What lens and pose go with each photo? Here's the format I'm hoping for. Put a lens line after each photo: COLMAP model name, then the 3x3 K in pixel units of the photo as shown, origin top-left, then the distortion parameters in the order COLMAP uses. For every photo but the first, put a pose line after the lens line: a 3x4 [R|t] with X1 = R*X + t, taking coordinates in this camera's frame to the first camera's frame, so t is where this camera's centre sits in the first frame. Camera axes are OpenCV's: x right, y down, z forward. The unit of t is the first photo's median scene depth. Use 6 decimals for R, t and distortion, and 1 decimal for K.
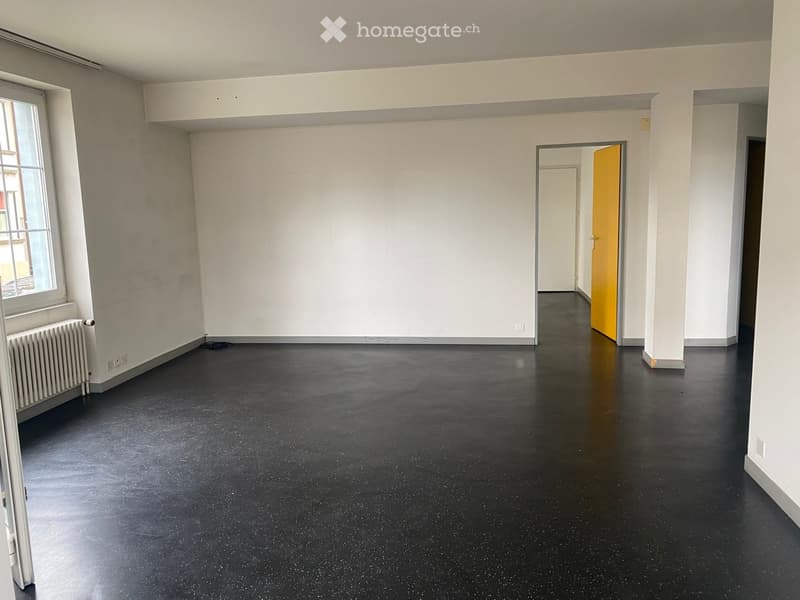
lens RADIAL K [[598.3, 0, 399.6], [0, 598.3, 282.3], [0, 0, 1]] dist [0.008118, 0.001099]
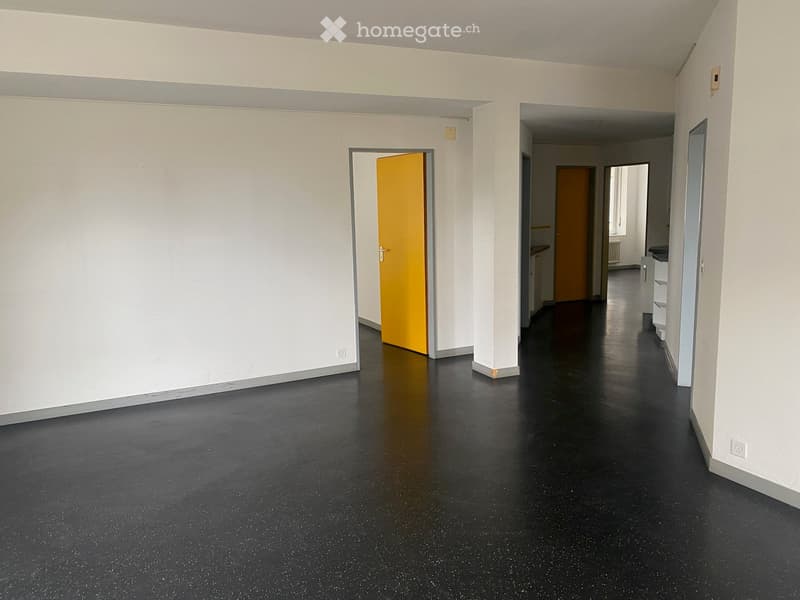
lens RADIAL K [[598.3, 0, 399.6], [0, 598.3, 282.3], [0, 0, 1]] dist [0.008118, 0.001099]
pose [[0.825471, -0.067243, 0.560425, -0.217407], [0.074190, 0.997190, 0.010371, -0.032515], [-0.559548, 0.033017, 0.828140, 0.222158]]
